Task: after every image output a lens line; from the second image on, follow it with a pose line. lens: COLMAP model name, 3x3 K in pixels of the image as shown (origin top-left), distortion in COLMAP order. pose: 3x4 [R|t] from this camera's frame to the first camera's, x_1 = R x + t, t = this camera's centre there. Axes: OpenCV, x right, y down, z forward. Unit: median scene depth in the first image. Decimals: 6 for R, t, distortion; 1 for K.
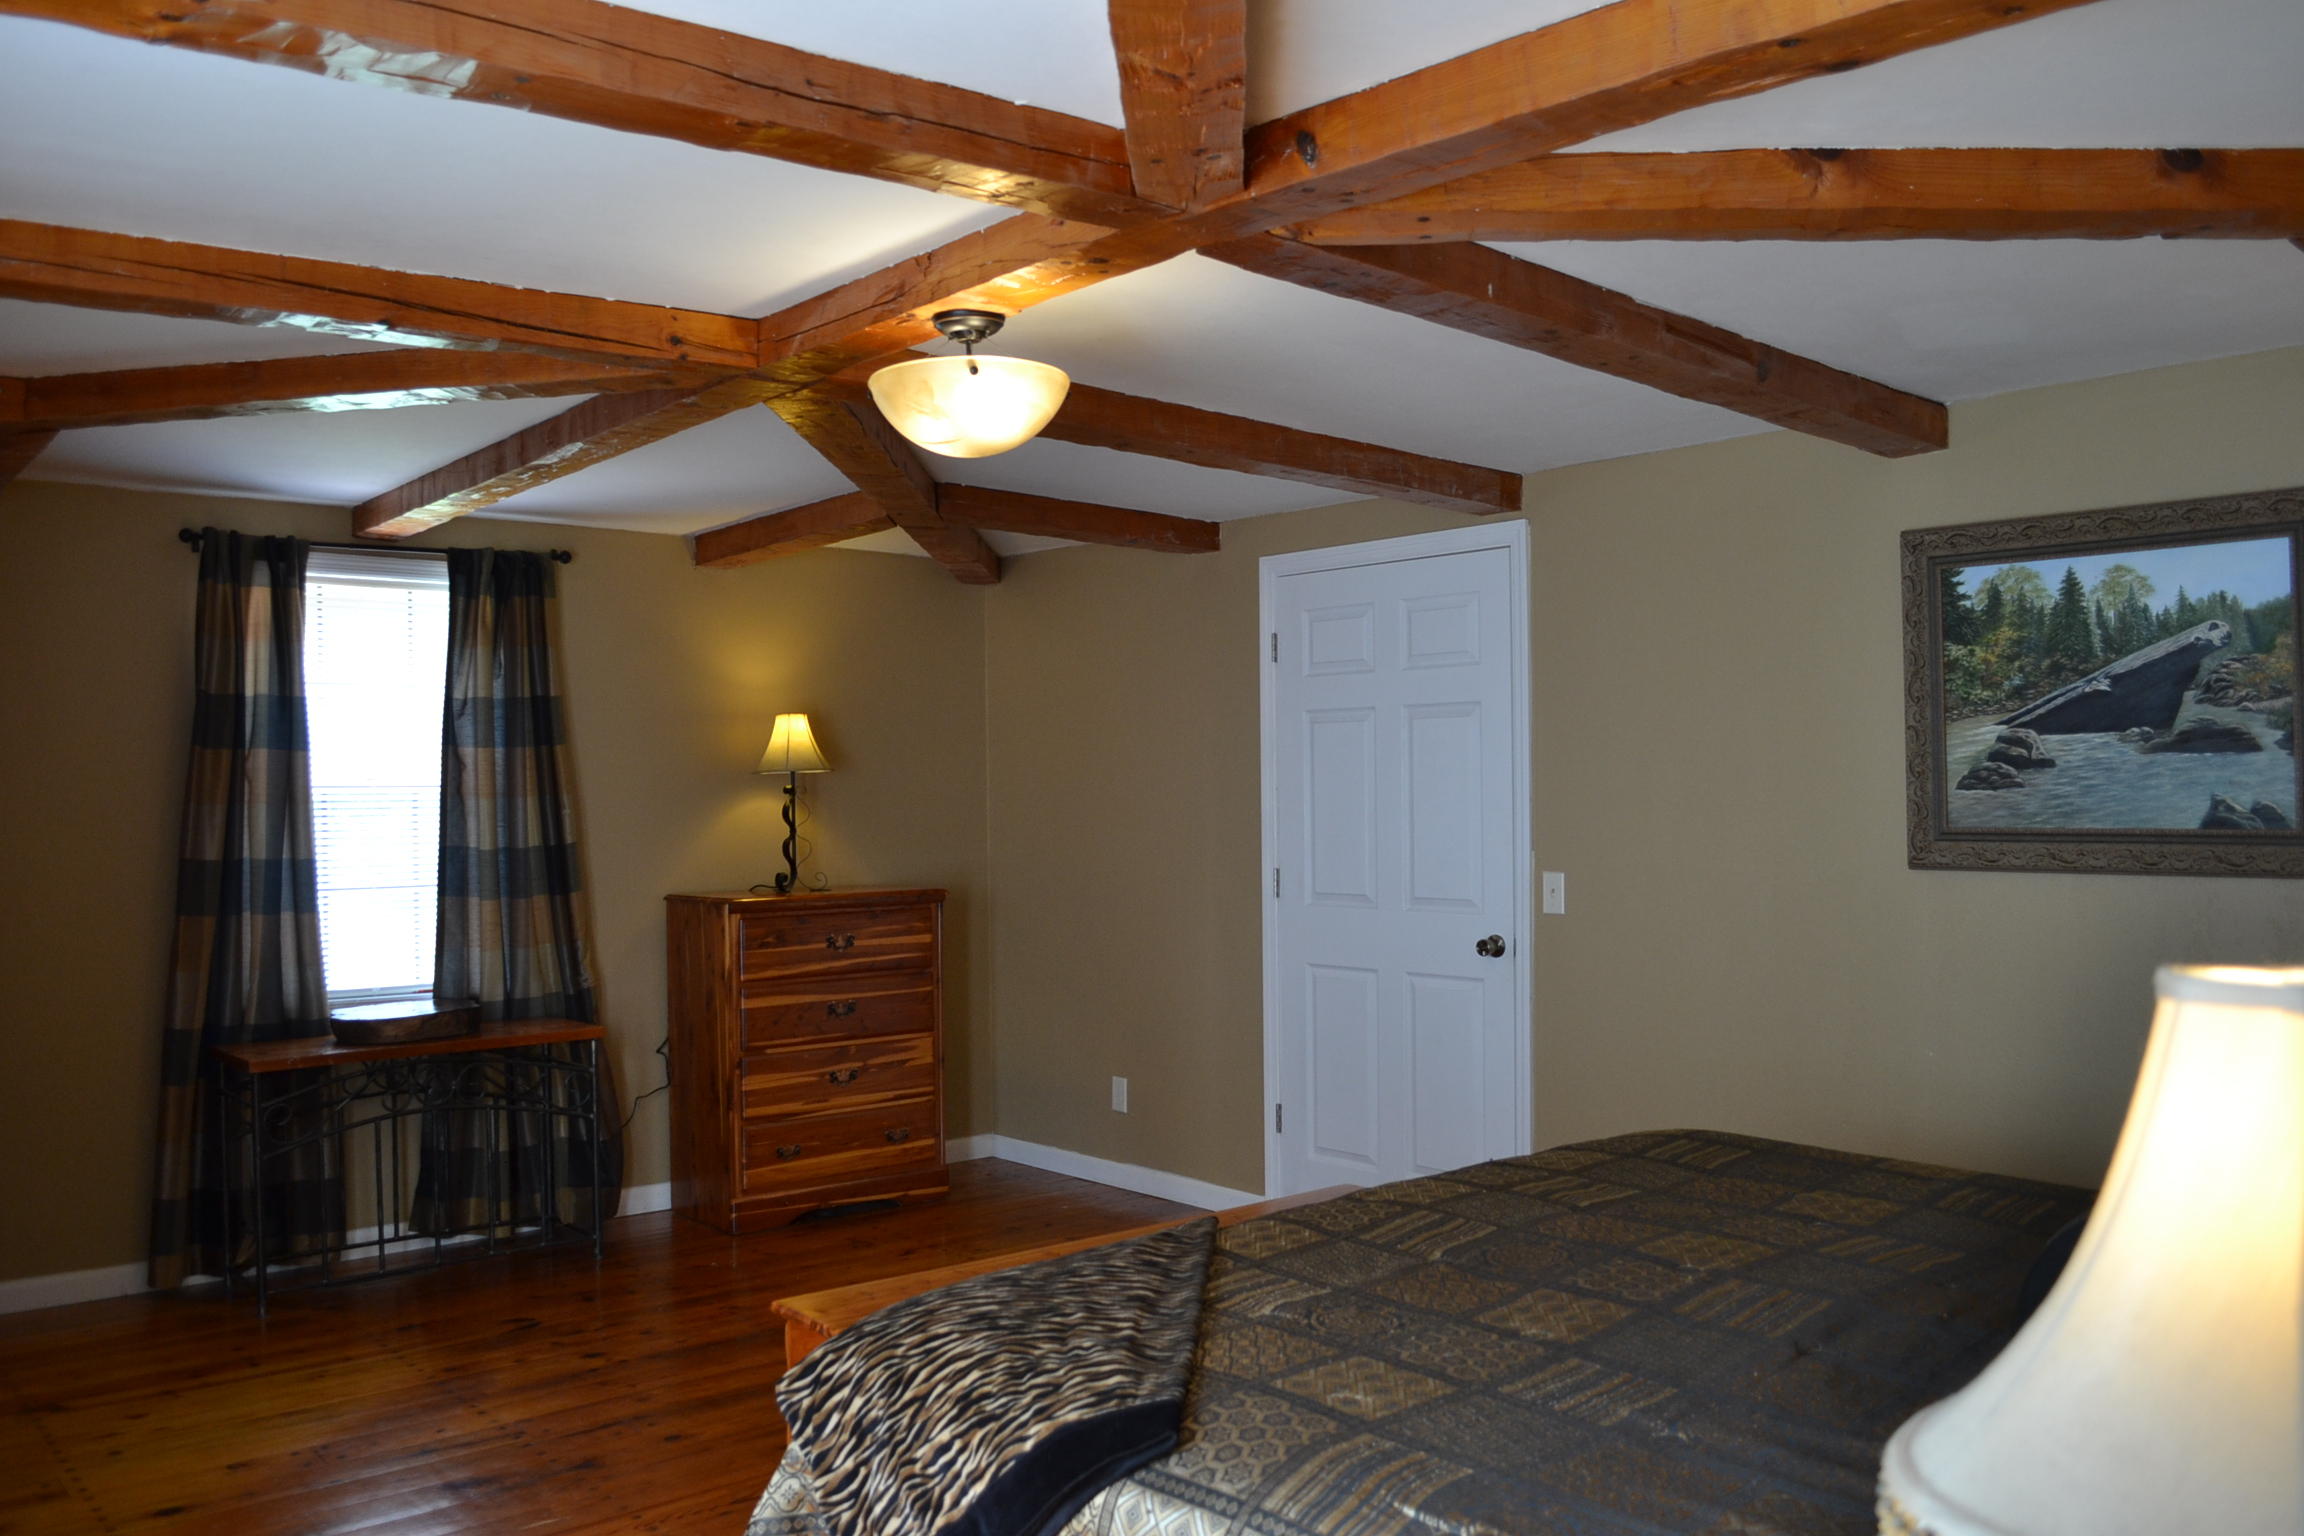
lens RADIAL K [[1864.8, 0, 1146.4], [0, 1864.8, 767.2], [0, 0, 1]] dist [-0.082027, 0.010723]
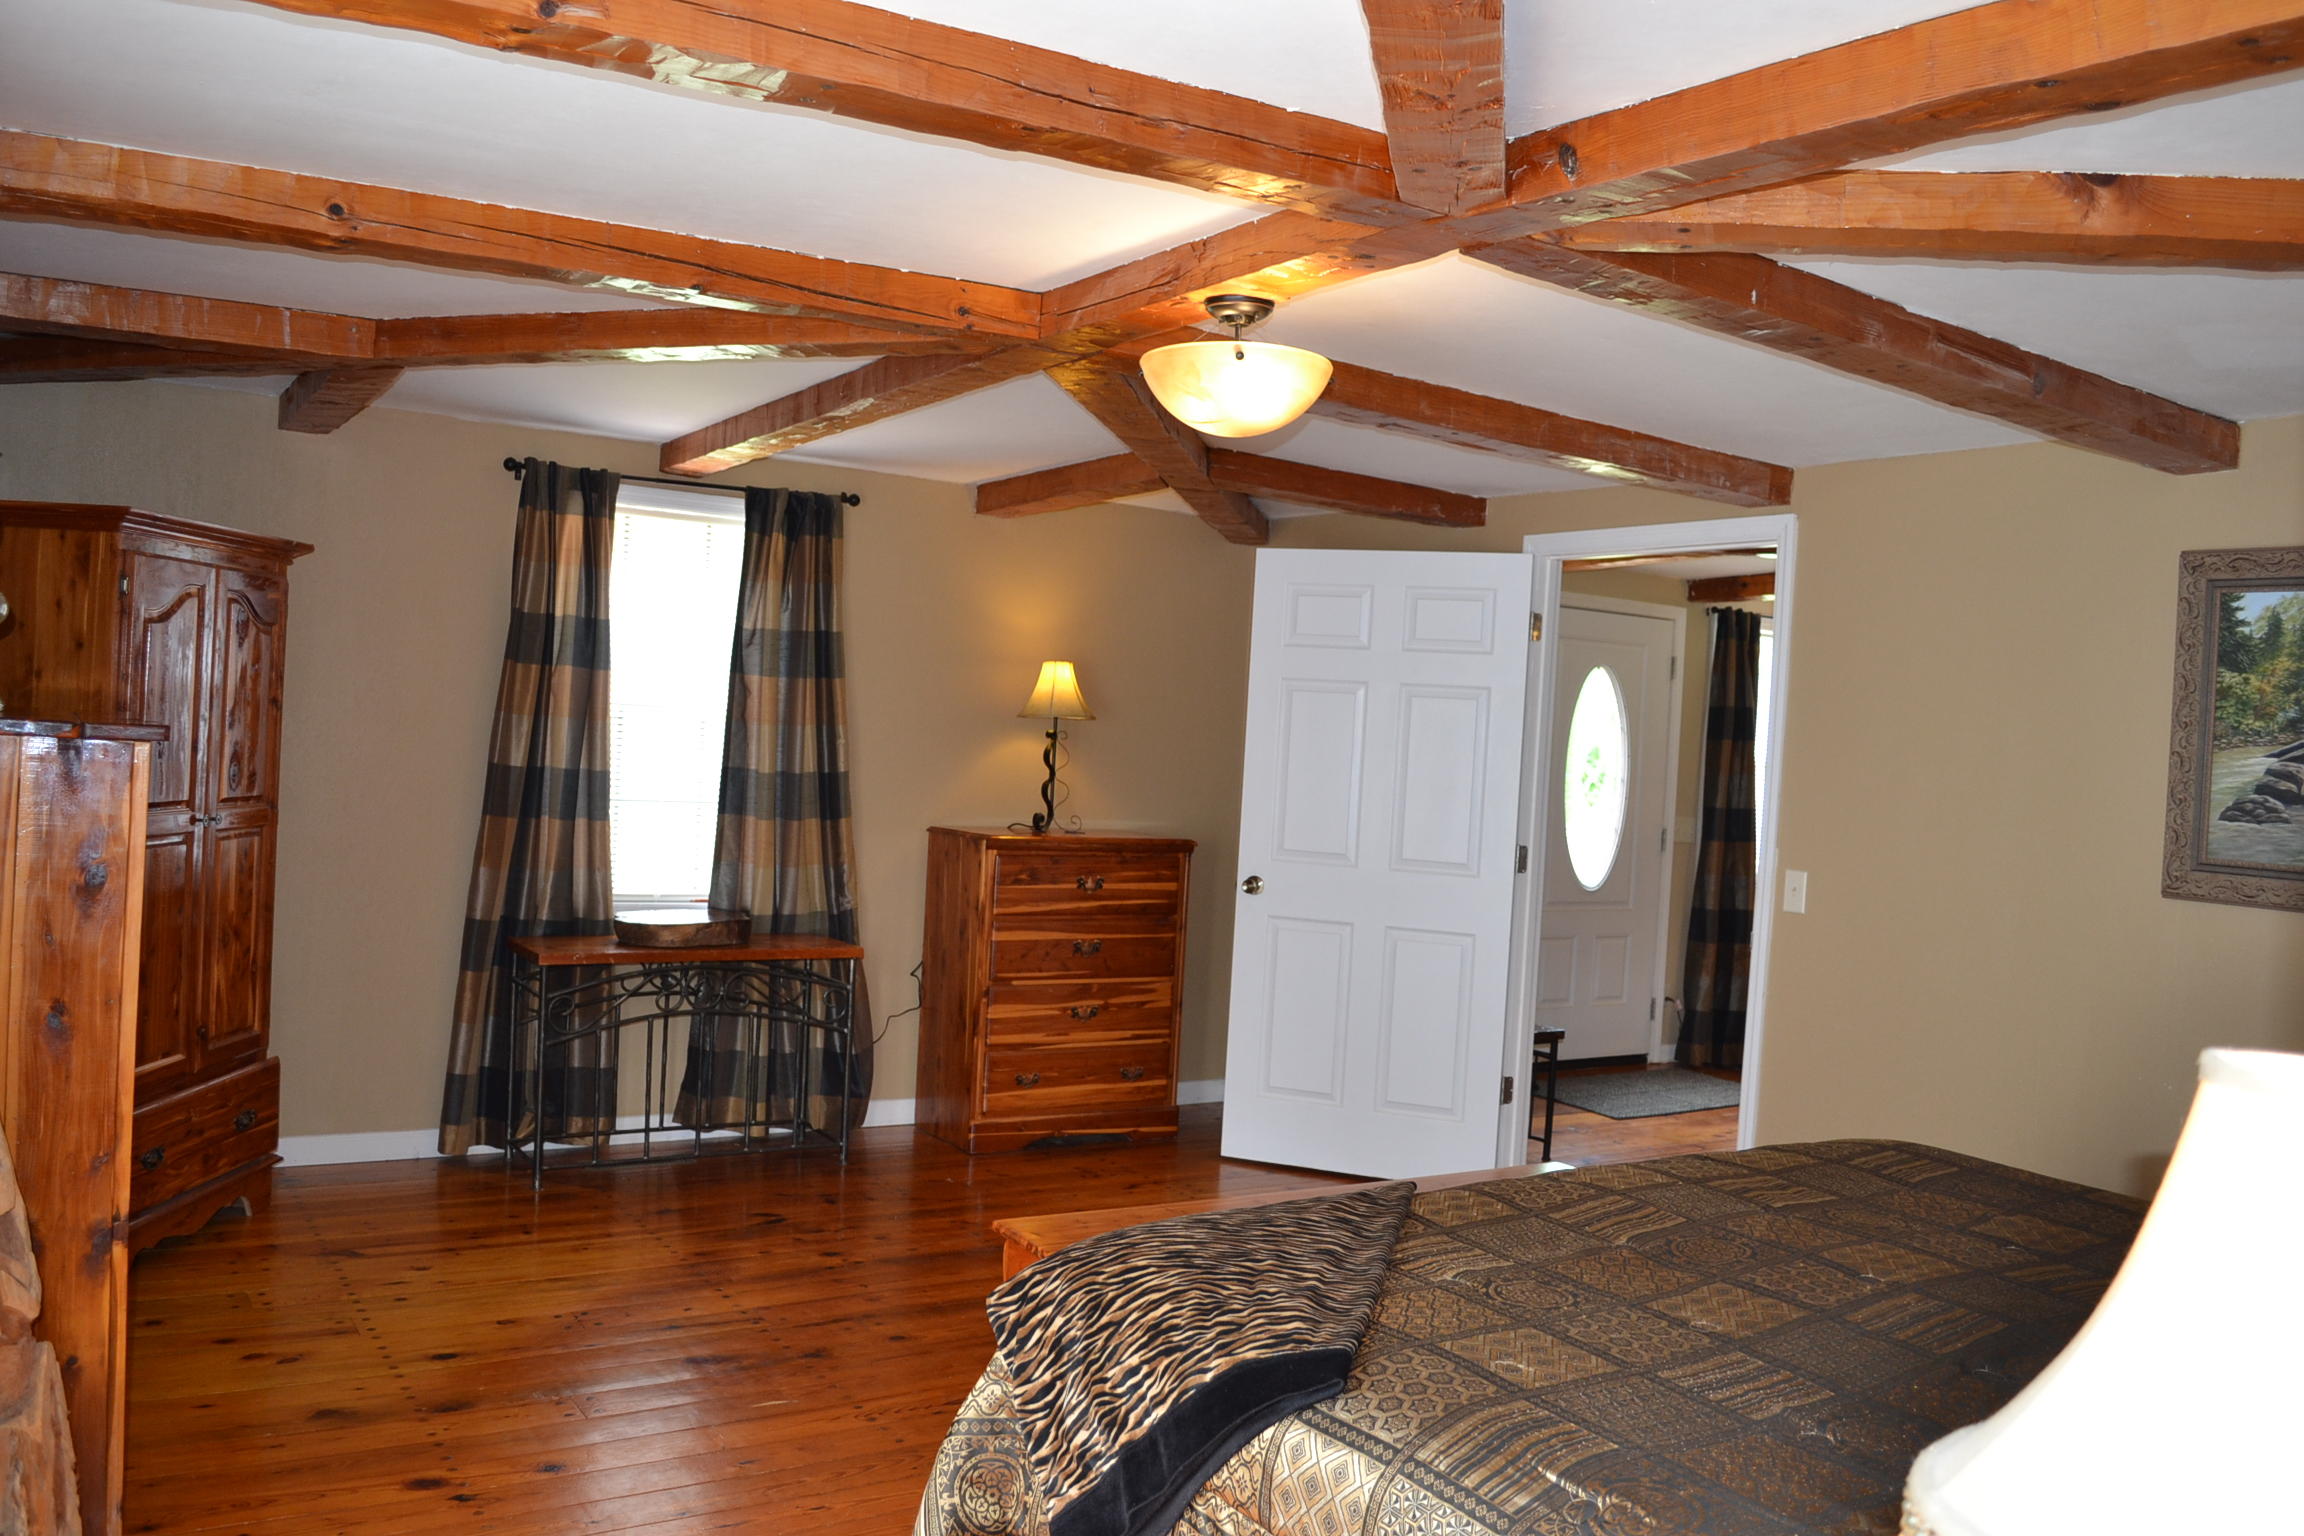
lens RADIAL K [[1864.8, 0, 1146.1], [0, 1864.8, 768.6], [0, 0, 1]] dist [-0.082027, 0.010723]
pose [[0.987204, 0.069291, -0.143624, 0.015199], [-0.064978, 0.997290, 0.034506, -0.010848], [0.145626, -0.024732, 0.989031, -0.032367]]
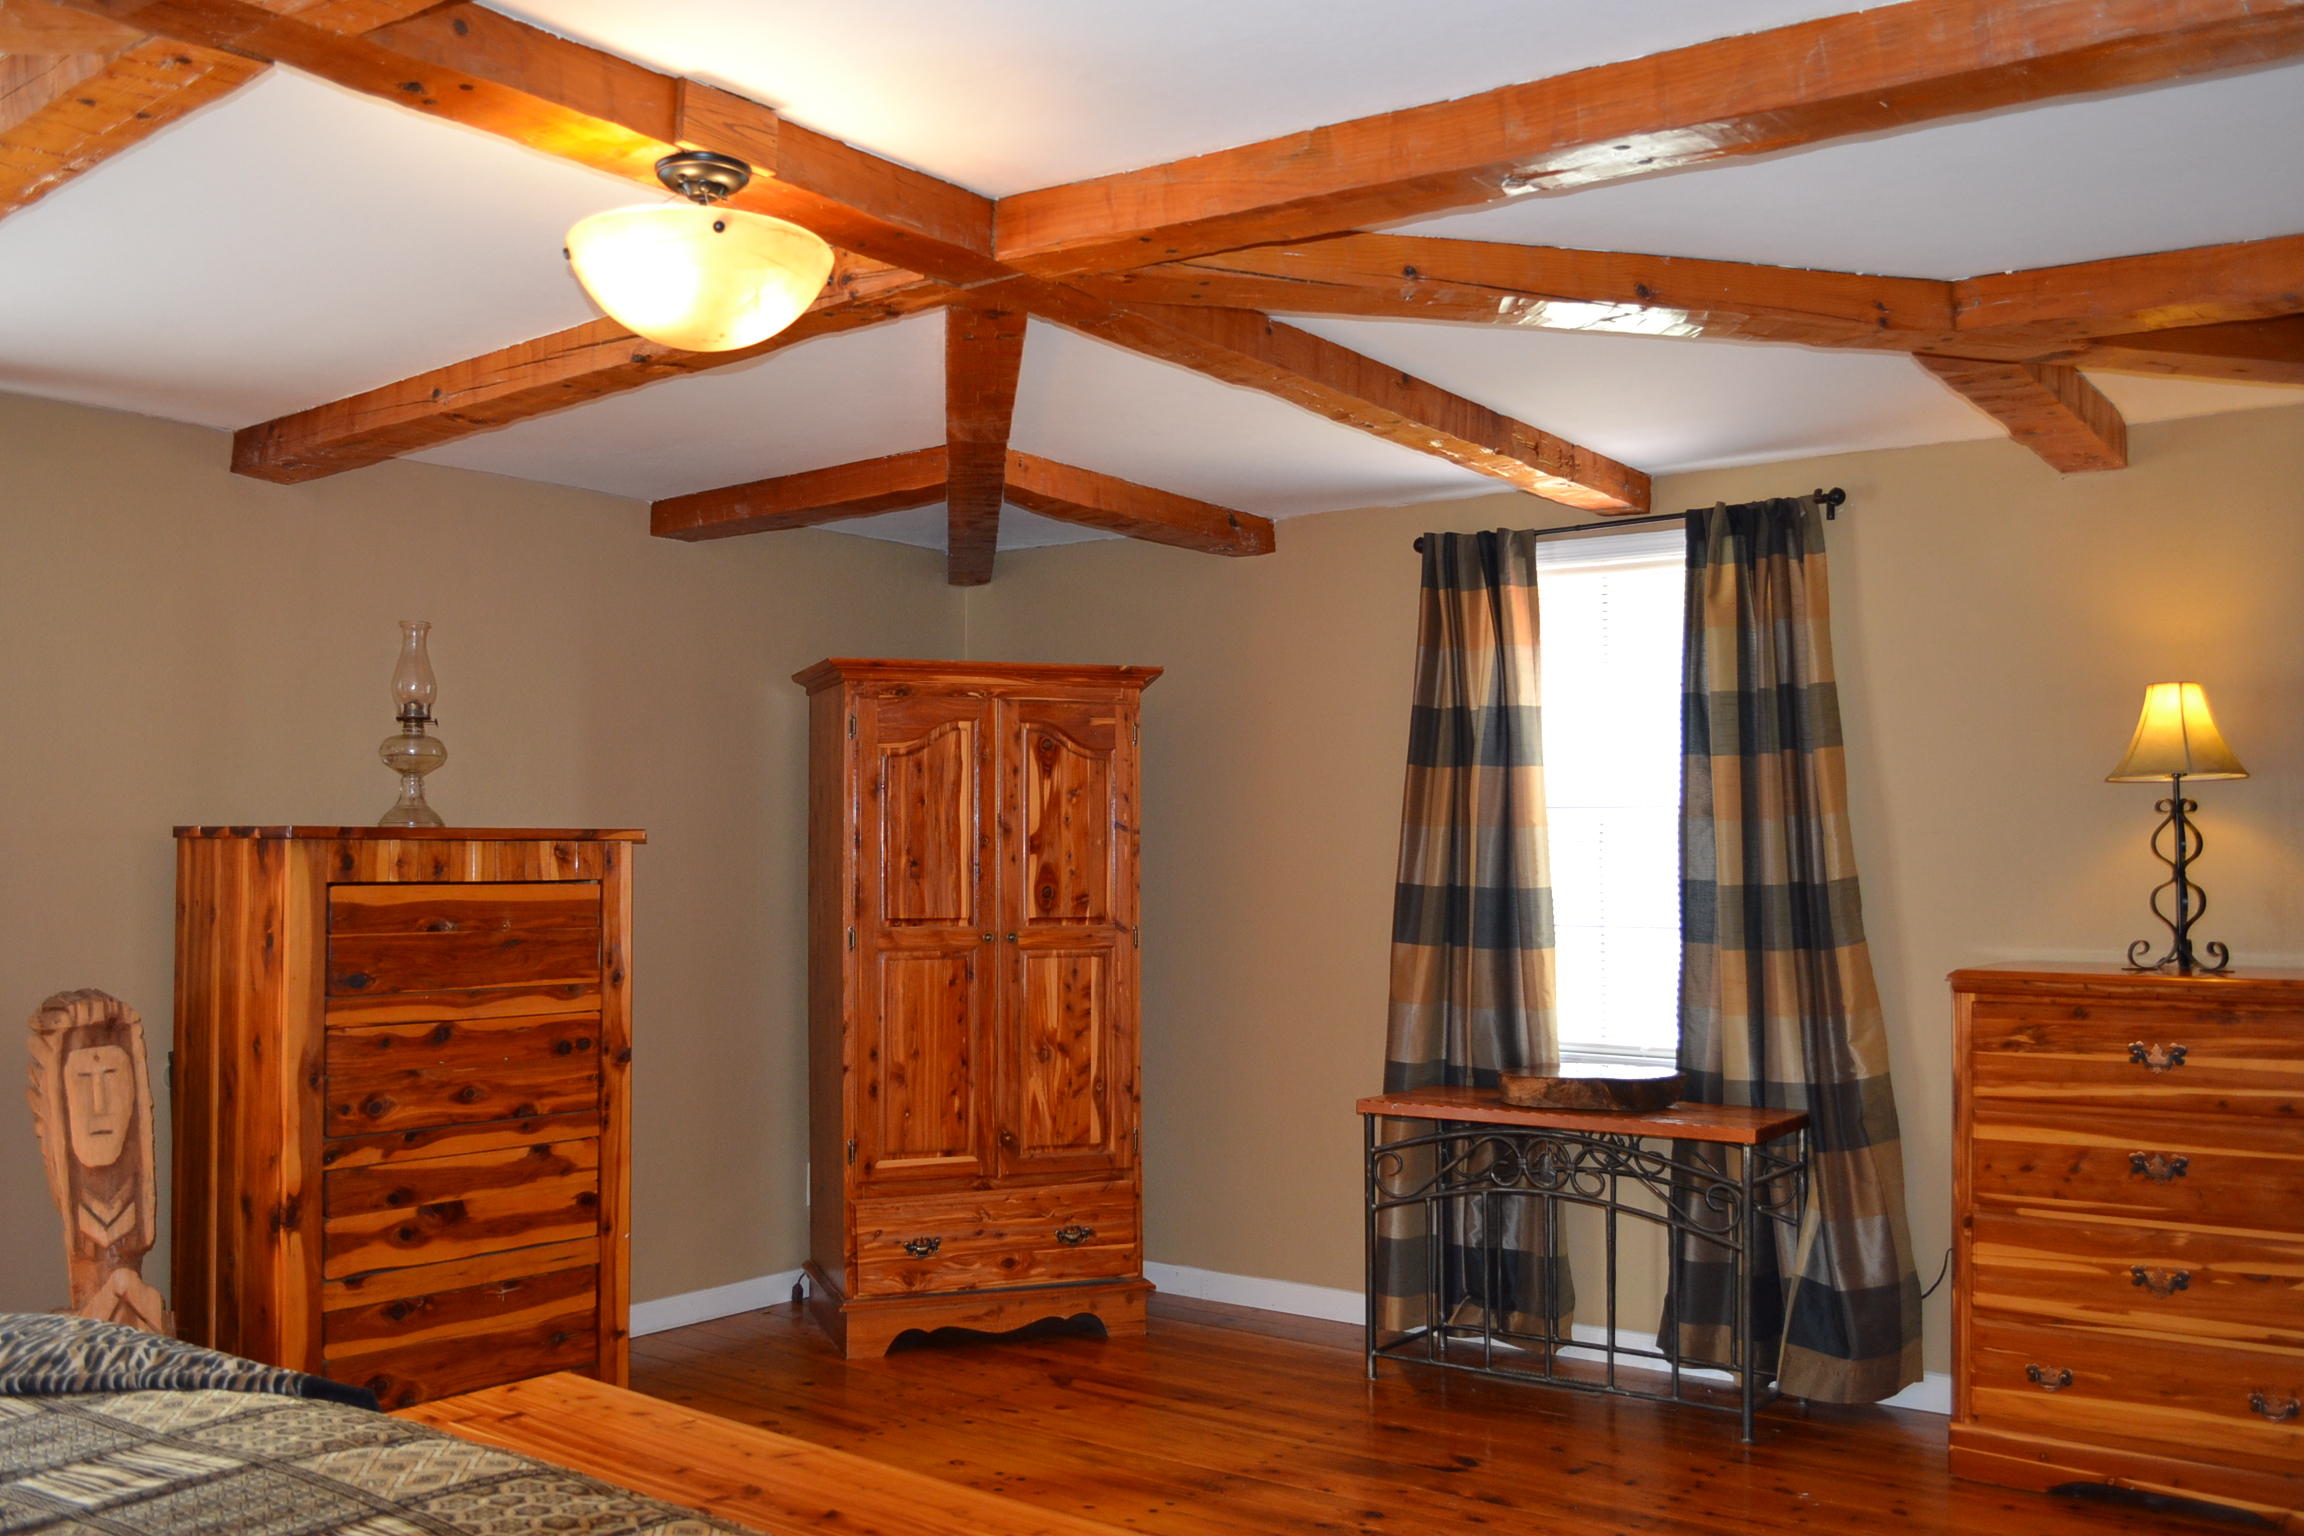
lens RADIAL K [[1983.8, 0, 1146.8], [0, 1983.8, 746.9], [0, 0, 1]] dist [-0.084228, 0.015732]
pose [[0.206600, -0.040733, -0.977577, 0.509183], [0.006707, 0.999169, -0.040215, 0.021610], [0.978403, 0.001752, 0.206701, 0.718328]]
